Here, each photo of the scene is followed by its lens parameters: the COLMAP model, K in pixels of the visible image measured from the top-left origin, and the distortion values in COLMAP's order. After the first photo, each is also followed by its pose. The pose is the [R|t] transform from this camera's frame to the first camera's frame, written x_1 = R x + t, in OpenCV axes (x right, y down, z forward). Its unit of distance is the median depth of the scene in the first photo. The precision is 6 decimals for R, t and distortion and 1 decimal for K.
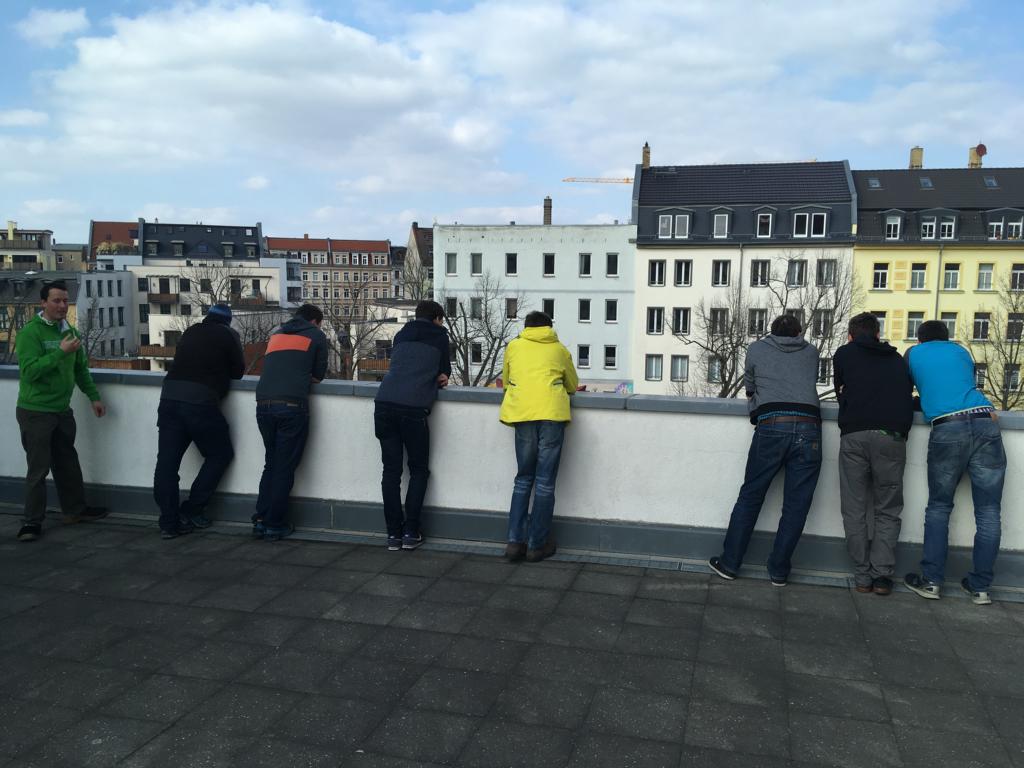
lens RADIAL K [[863.7, 0, 507.9], [0, 863.7, 384.6], [0, 0, 1]] dist [0.096821, -0.143437]
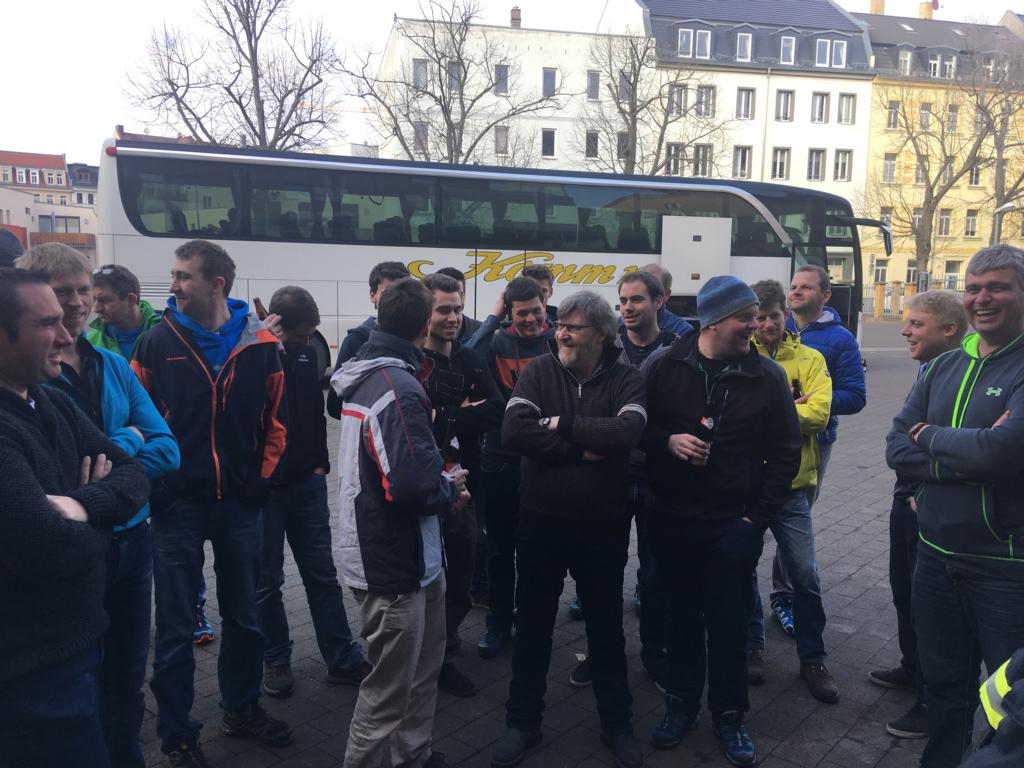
lens RADIAL K [[863.7, 0, 511.9], [0, 863.7, 384.9], [0, 0, 1]] dist [0.096821, -0.143437]
pose [[0.907003, -0.055308, 0.417477, -0.150966], [0.046847, 0.998436, 0.030496, 0.050062], [-0.418511, -0.008103, 0.908176, 0.135211]]
